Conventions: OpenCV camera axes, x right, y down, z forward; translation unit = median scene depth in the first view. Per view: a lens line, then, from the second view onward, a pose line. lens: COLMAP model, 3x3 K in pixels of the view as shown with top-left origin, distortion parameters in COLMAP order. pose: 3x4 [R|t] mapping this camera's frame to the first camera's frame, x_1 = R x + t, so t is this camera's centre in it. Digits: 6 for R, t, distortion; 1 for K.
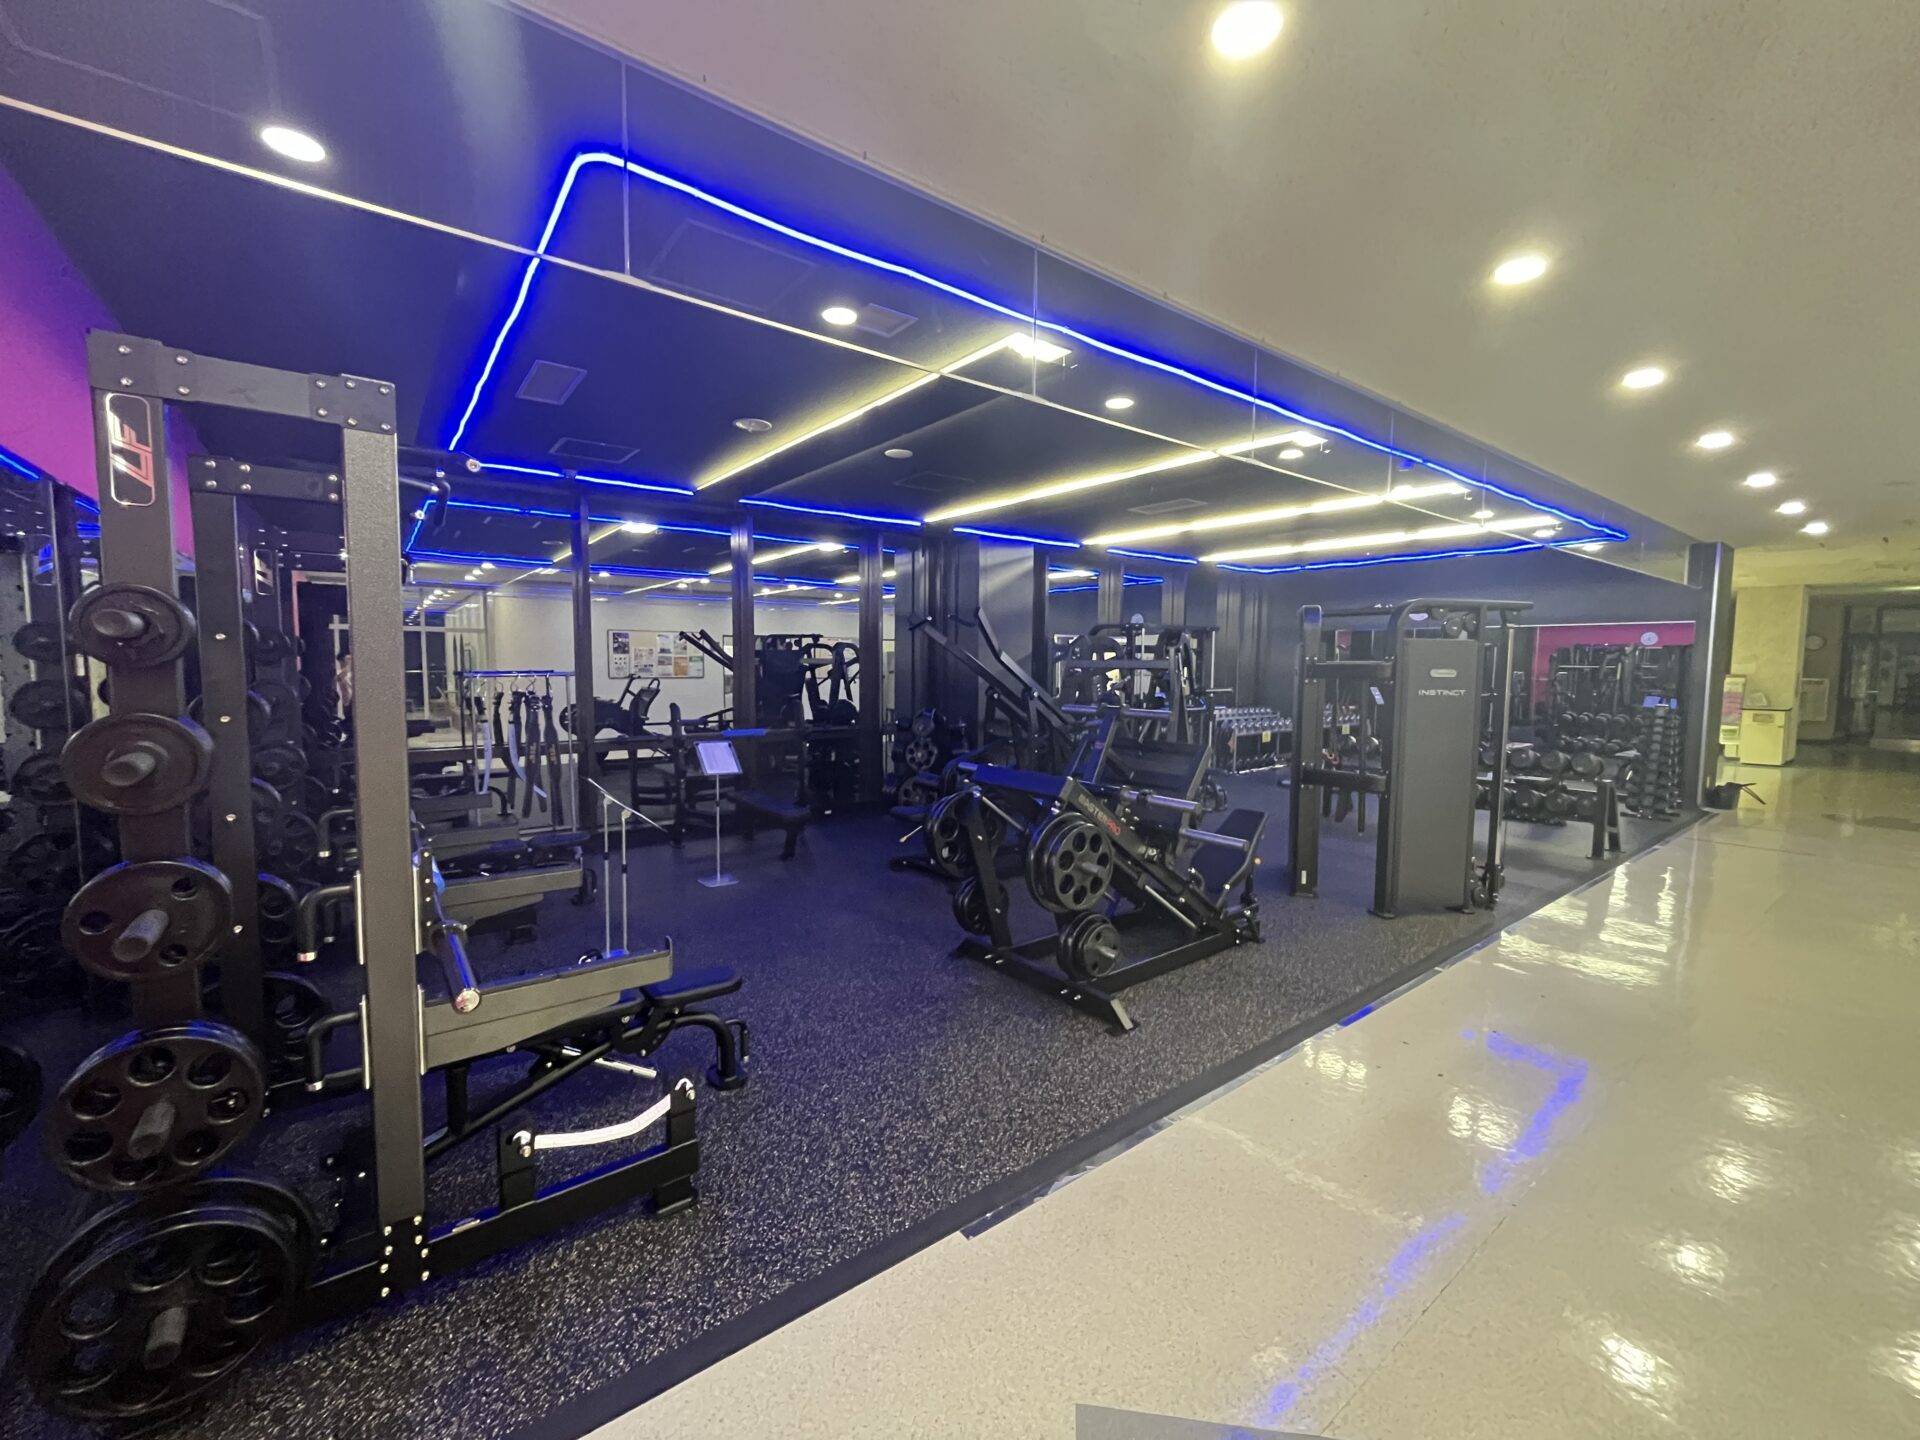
lens RADIAL K [[765.0, 0, 947.4], [0, 765.0, 714.7], [0, 0, 1]] dist [-0.001574, -0.000139]
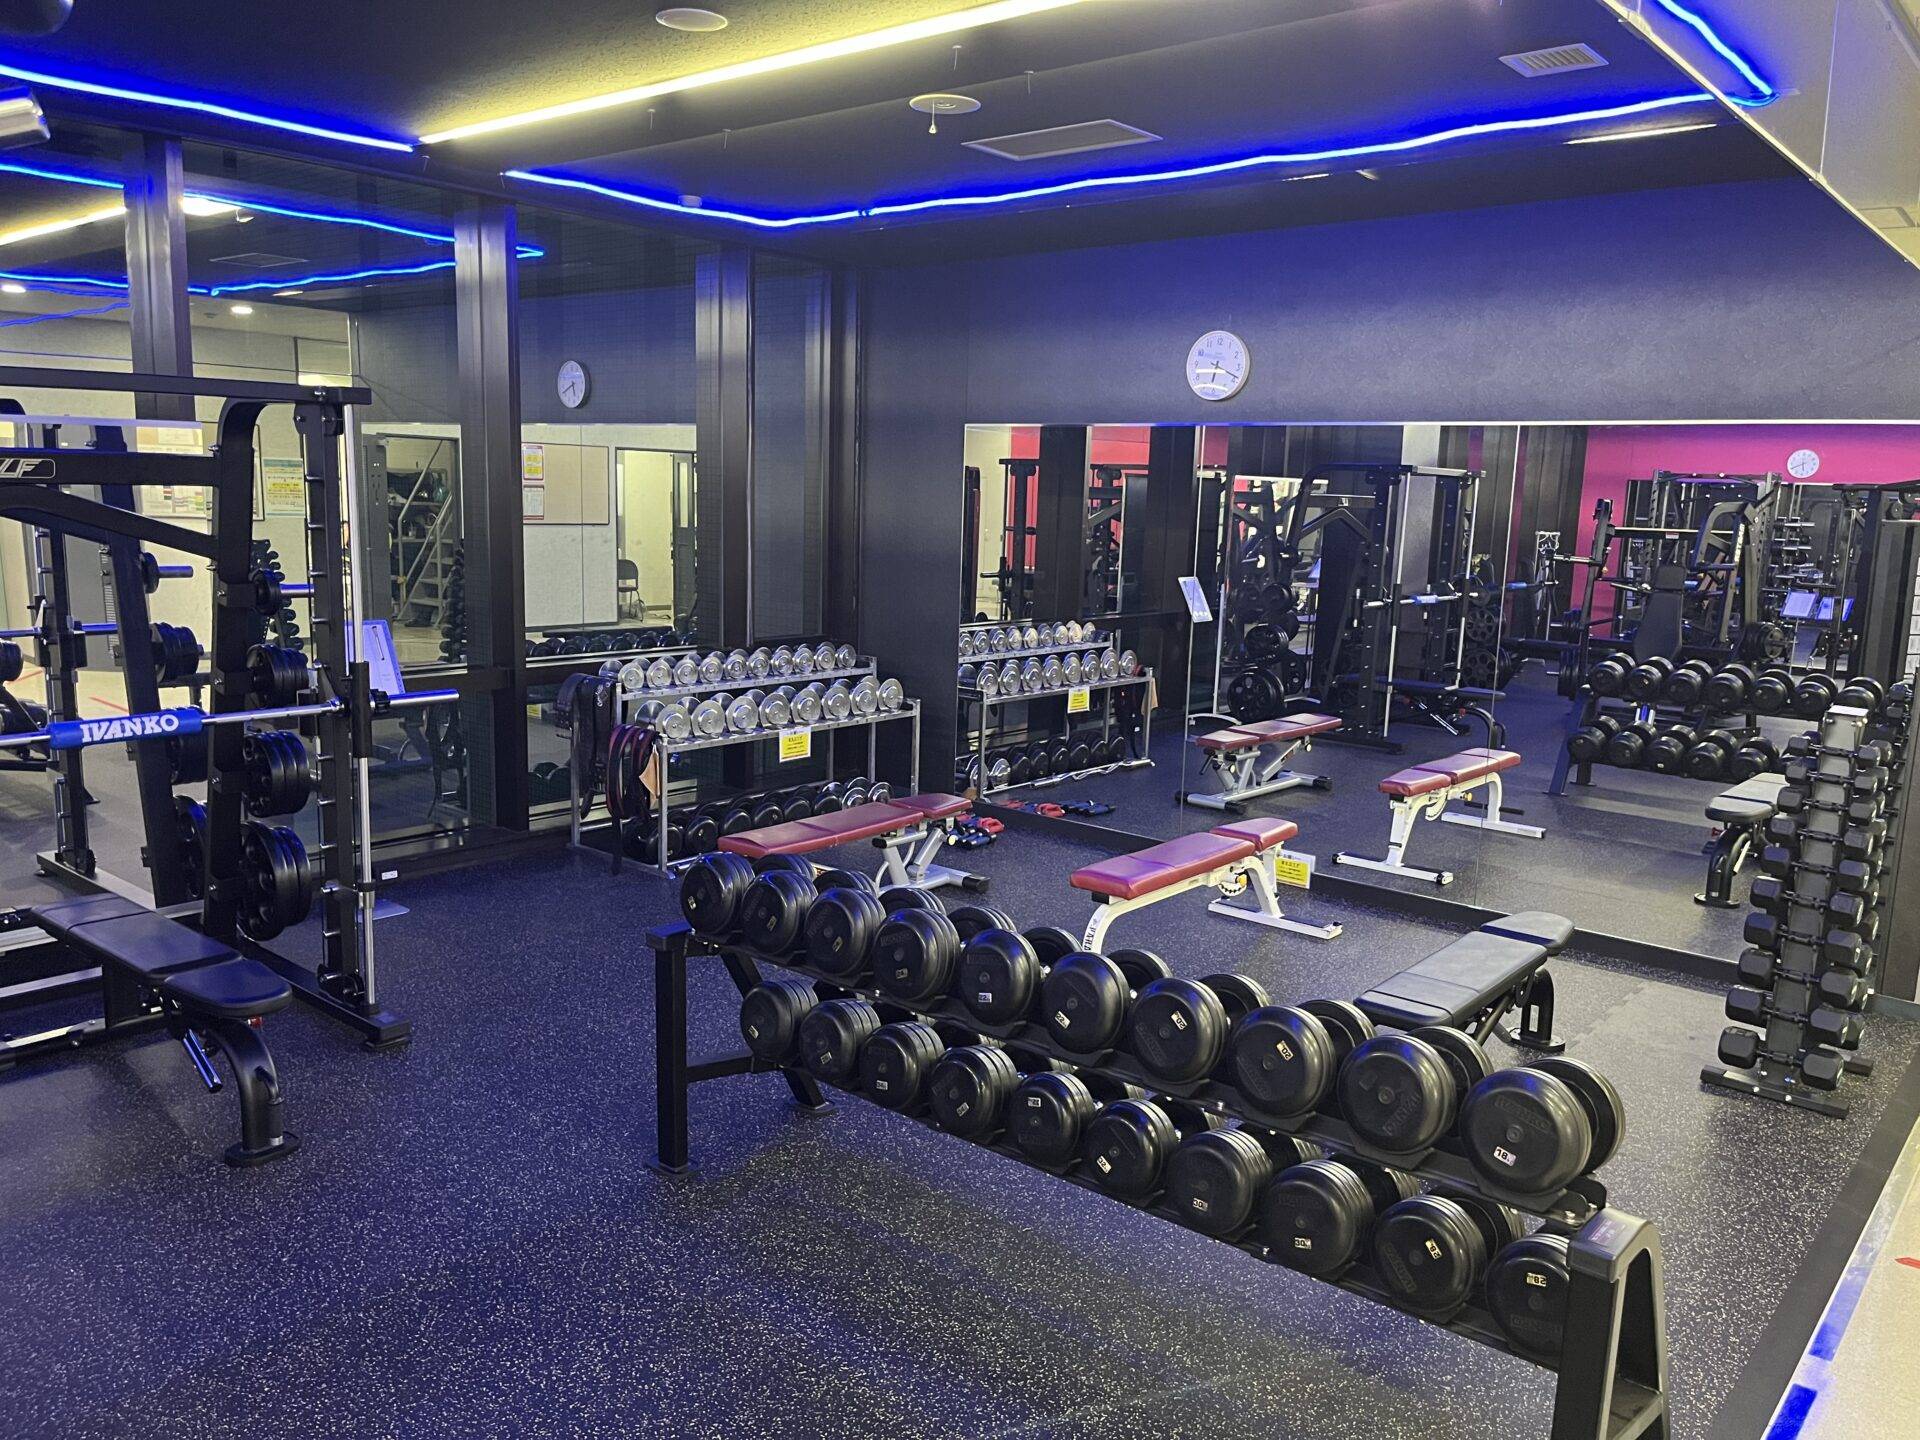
lens RADIAL K [[1470.6, 0, 968.8], [0, 1470.6, 725.6], [0, 0, 1]] dist [0.022034, -0.009296]
pose [[0.971313, -0.015415, 0.237306, 0.254079], [-0.008531, 0.994996, 0.099553, -0.031062], [-0.237653, -0.098721, 0.966320, 0.284522]]
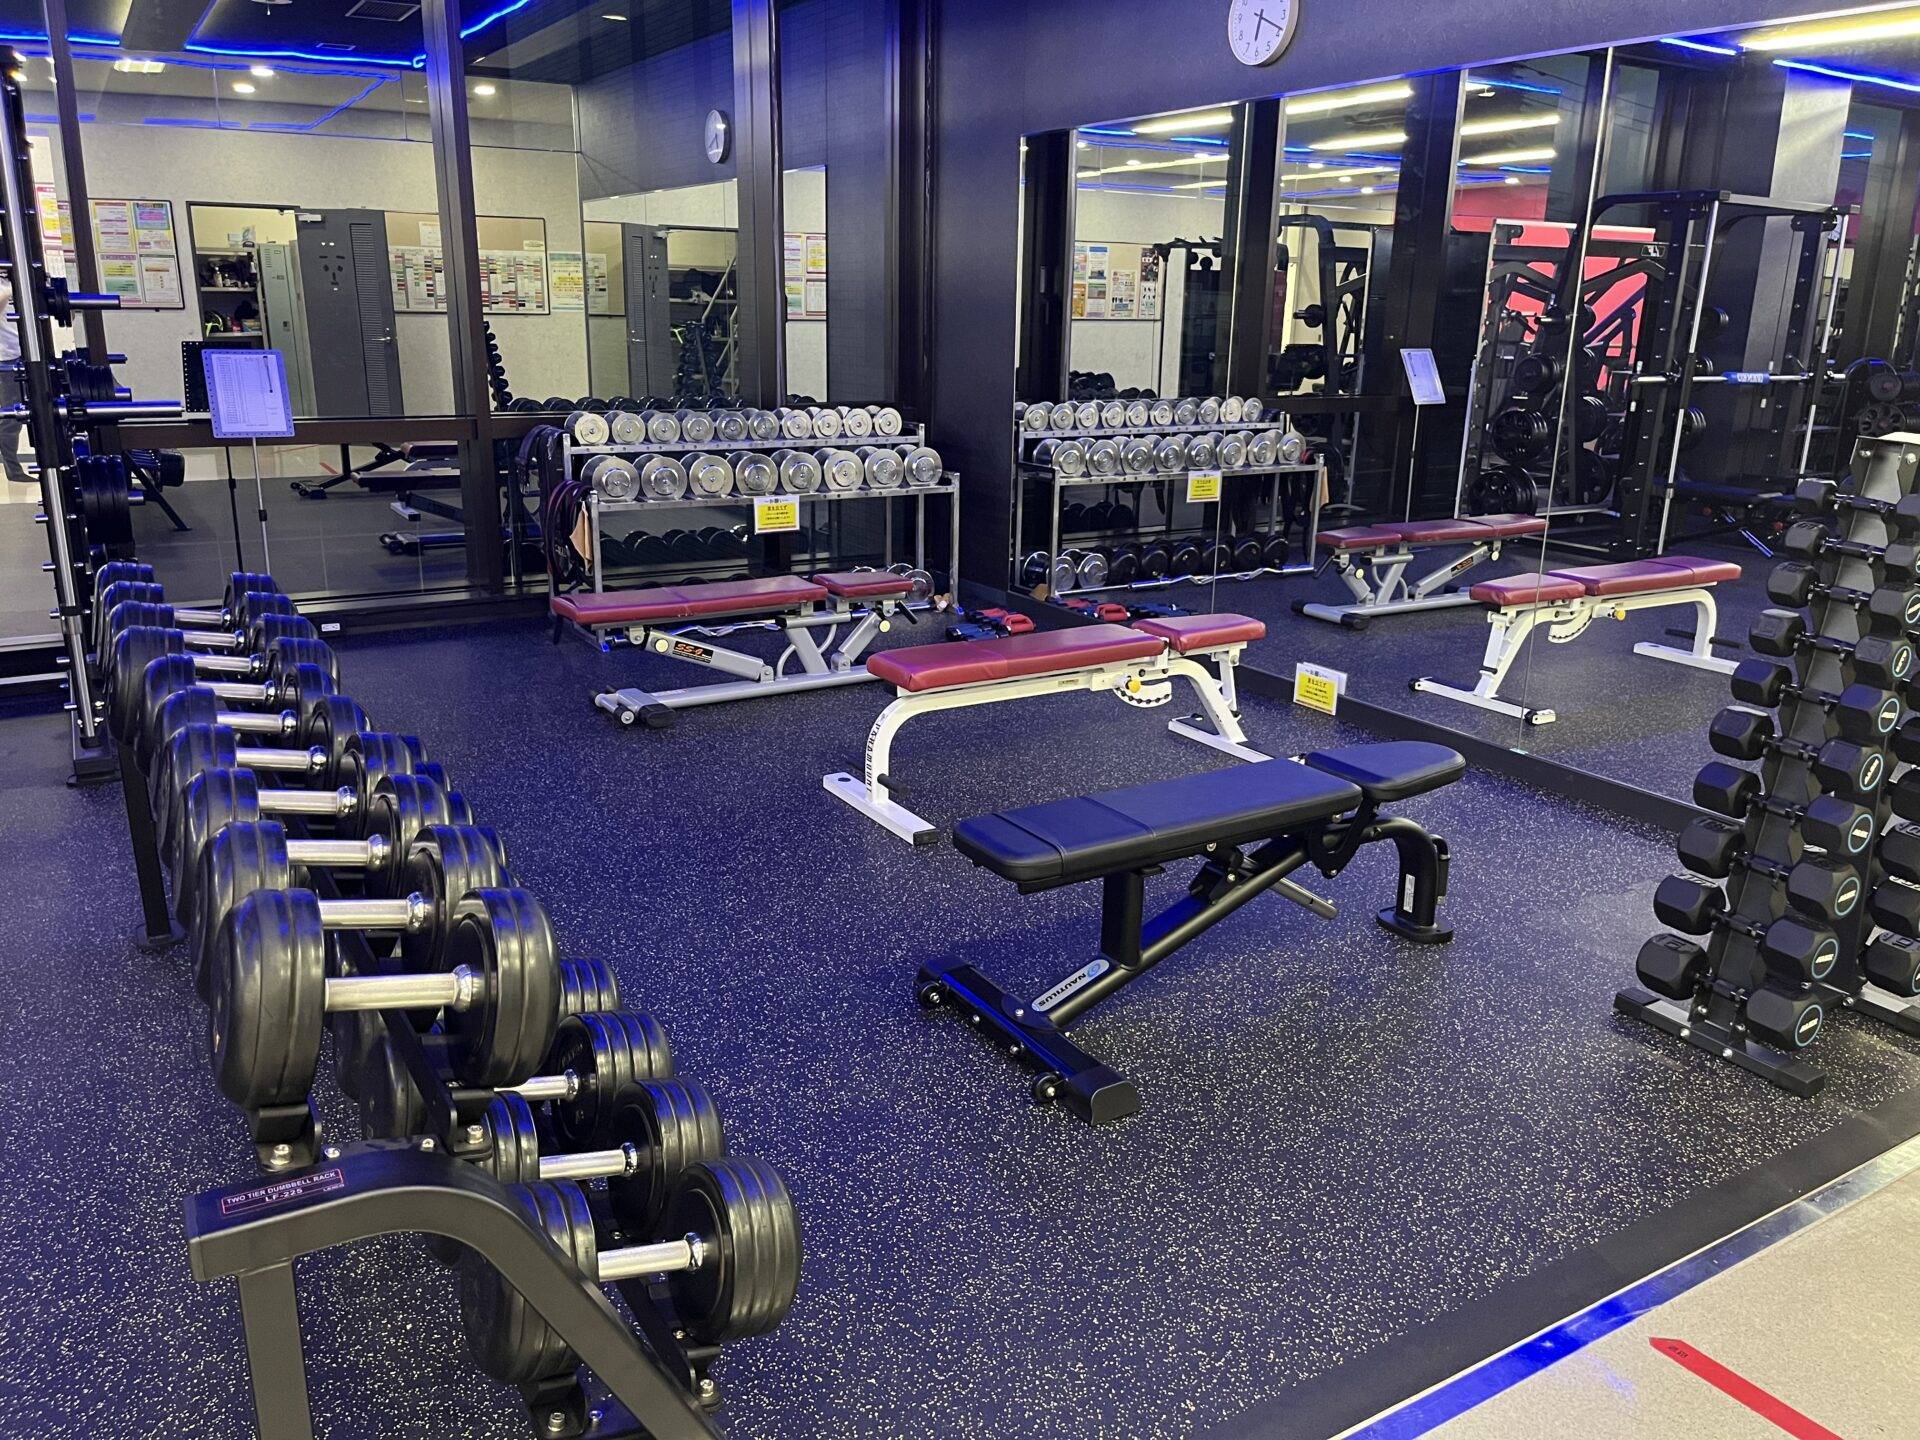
lens RADIAL K [[1470.6, 0, 961.5], [0, 1470.6, 721.8], [0, 0, 1]] dist [0.022034, -0.009296]
pose [[0.995469, 0.034591, -0.088576, 0.400302], [-0.015545, 0.978158, 0.207282, -0.007506], [0.093811, -0.204966, 0.974263, 0.340727]]
